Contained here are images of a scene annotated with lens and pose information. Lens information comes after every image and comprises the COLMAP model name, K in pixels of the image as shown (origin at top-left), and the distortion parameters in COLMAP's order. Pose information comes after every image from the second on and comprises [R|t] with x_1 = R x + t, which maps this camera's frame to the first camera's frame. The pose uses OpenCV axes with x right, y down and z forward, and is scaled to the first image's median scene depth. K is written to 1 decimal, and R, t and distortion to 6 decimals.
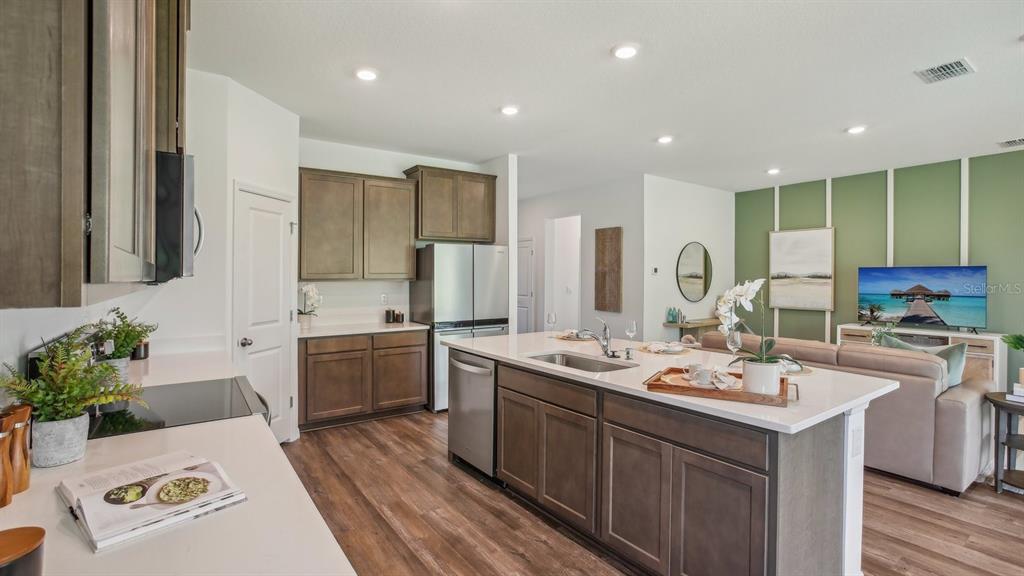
lens RADIAL K [[468.1, 0, 512.2], [0, 468.1, 279.5], [0, 0, 1]] dist [-0.036712, 0.010654]
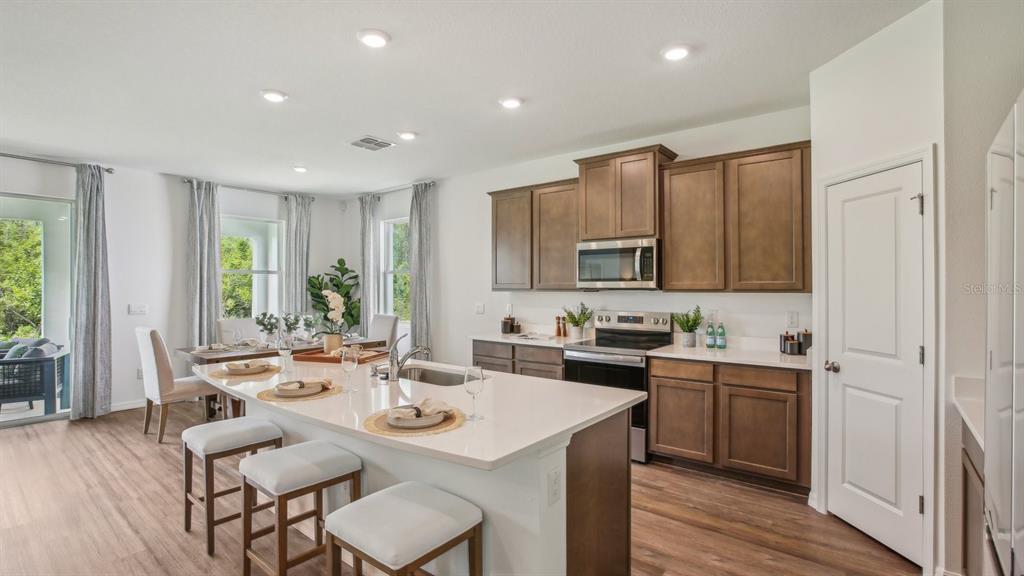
lens RADIAL K [[468.1, 0, 511.8], [0, 468.1, 288.4], [0, 0, 1]] dist [-0.036712, 0.010654]
pose [[-0.962466, 0.001566, -0.271397, 0.130565], [-0.000707, 0.999965, 0.008277, -0.006947], [0.271400, 0.008158, -0.962432, 1.110126]]
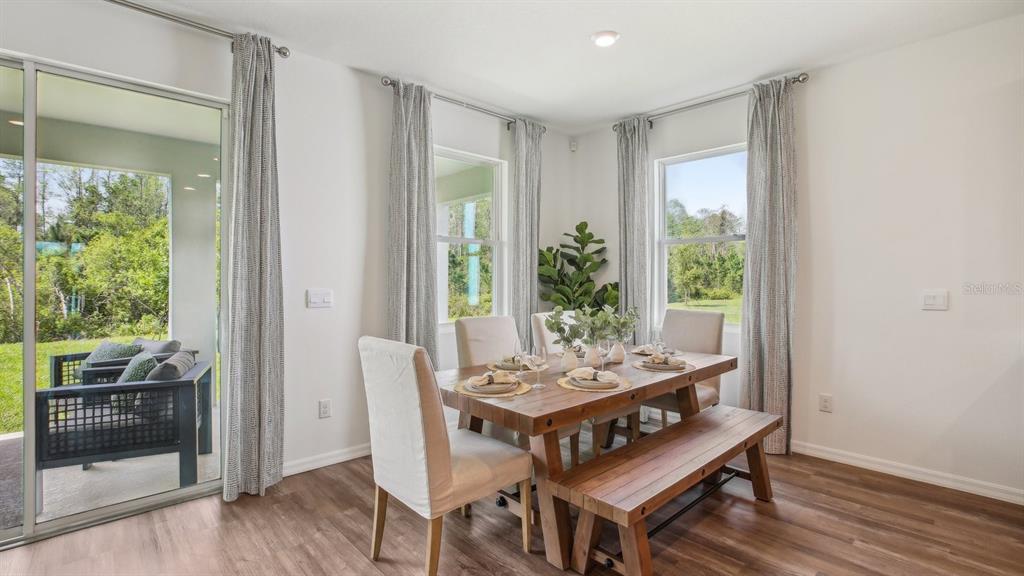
lens RADIAL K [[468.1, 0, 506.1], [0, 468.1, 280.6], [0, 0, 1]] dist [-0.036712, 0.010654]
pose [[-0.992959, 0.000388, -0.118457, 0.501455], [-0.000956, 0.999936, 0.011289, 0.018980], [0.118454, 0.011323, -0.992895, 0.503433]]
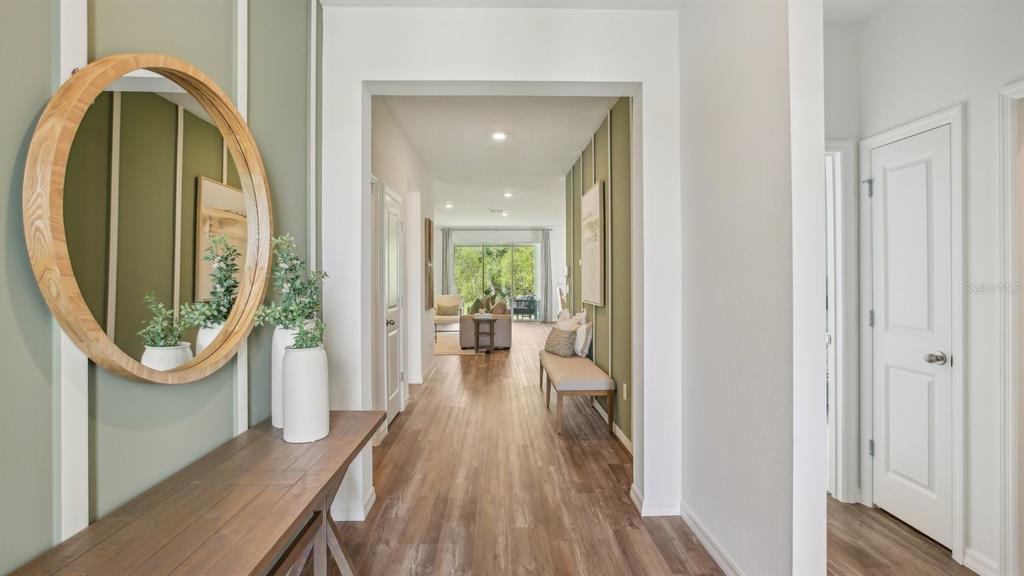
lens RADIAL K [[535.0, 0, 510.7], [0, 535.0, 281.1], [0, 0, 1]] dist [0.000852, -0.000017]
pose [[-0.834320, -0.000744, 0.551280, -0.801558], [0.008633, 0.999859, 0.014415, -0.006064], [-0.551213, 0.016785, -0.834196, 2.618643]]
